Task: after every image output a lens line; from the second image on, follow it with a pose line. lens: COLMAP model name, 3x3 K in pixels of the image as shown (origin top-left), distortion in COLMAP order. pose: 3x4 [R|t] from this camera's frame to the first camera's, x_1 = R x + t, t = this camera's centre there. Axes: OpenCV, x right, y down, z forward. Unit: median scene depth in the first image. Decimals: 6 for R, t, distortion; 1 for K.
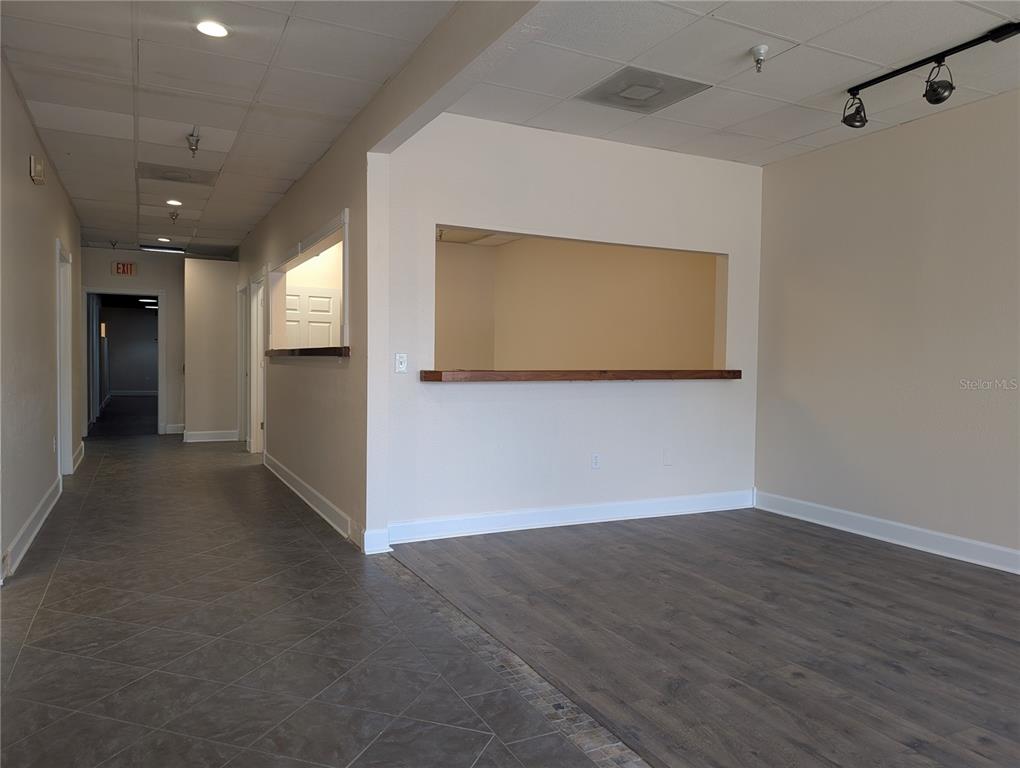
lens RADIAL K [[735.0, 0, 510.0], [0, 735.0, 384.0], [0, 0, 1]] dist [0.002696, 0.002072]
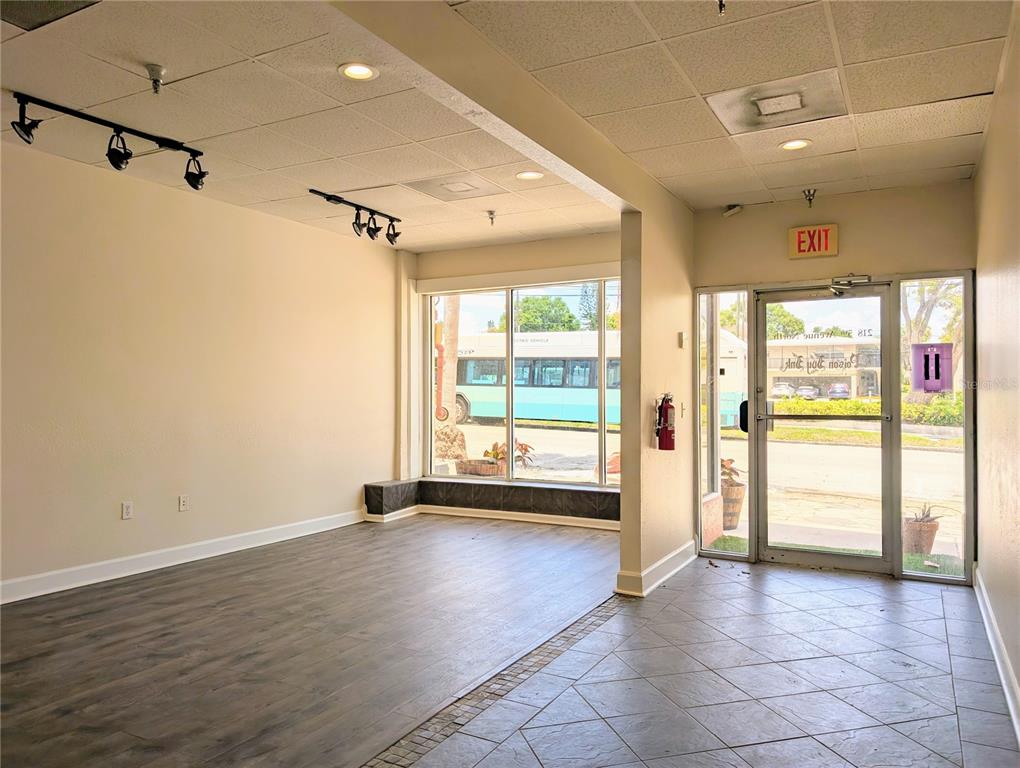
lens RADIAL K [[735.0, 0, 510.0], [0, 735.0, 384.0], [0, 0, 1]] dist [0.002696, 0.002072]
pose [[-0.570409, -0.001481, 0.821360, -0.674788], [0.021903, 0.999615, 0.017013, -0.064365], [-0.821069, 0.027694, -0.570157, 1.174003]]
